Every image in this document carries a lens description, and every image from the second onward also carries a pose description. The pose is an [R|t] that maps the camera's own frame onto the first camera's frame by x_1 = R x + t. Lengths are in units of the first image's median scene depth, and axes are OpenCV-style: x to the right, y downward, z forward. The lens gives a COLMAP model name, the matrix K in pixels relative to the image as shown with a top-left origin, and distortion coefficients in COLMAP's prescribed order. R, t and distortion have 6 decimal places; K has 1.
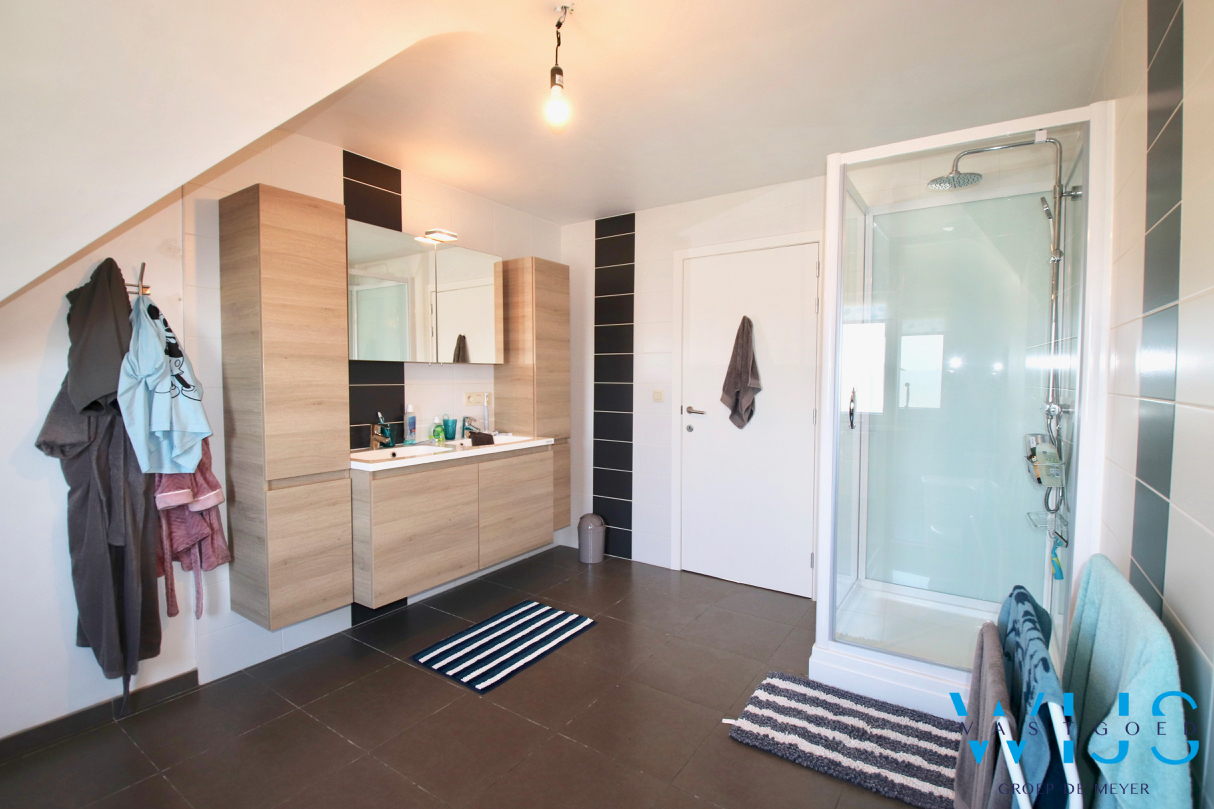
lens RADIAL K [[560.1, 0, 579.3], [0, 560.1, 406.2], [0, 0, 1]] dist [-0.000220, -0.034786]
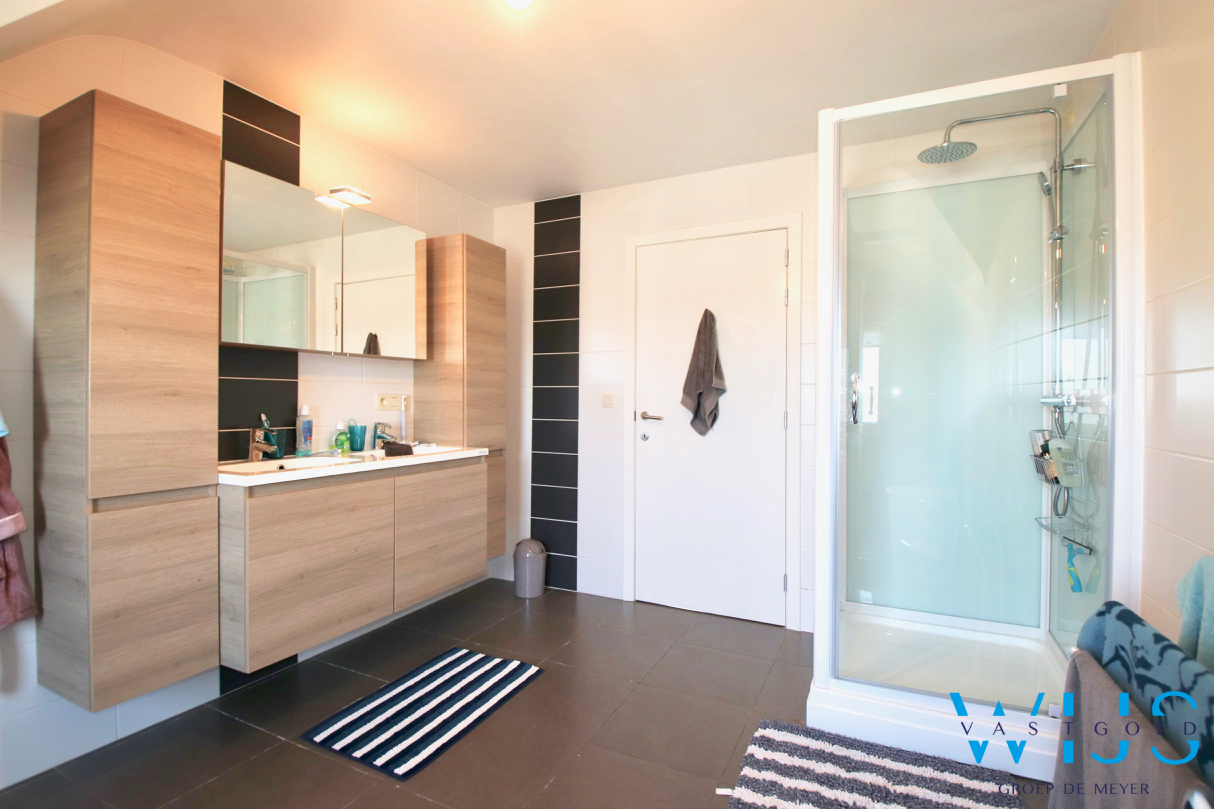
lens RADIAL K [[592.7, 0, 596.8], [0, 592.7, 400.4], [0, 0, 1]] dist [-0.001587, -0.024342]
pose [[0.987337, 0.005005, 0.158558, -0.030891], [0.002335, 0.998935, -0.046075, 0.032507], [-0.158619, 0.045862, 0.986274, 0.119910]]
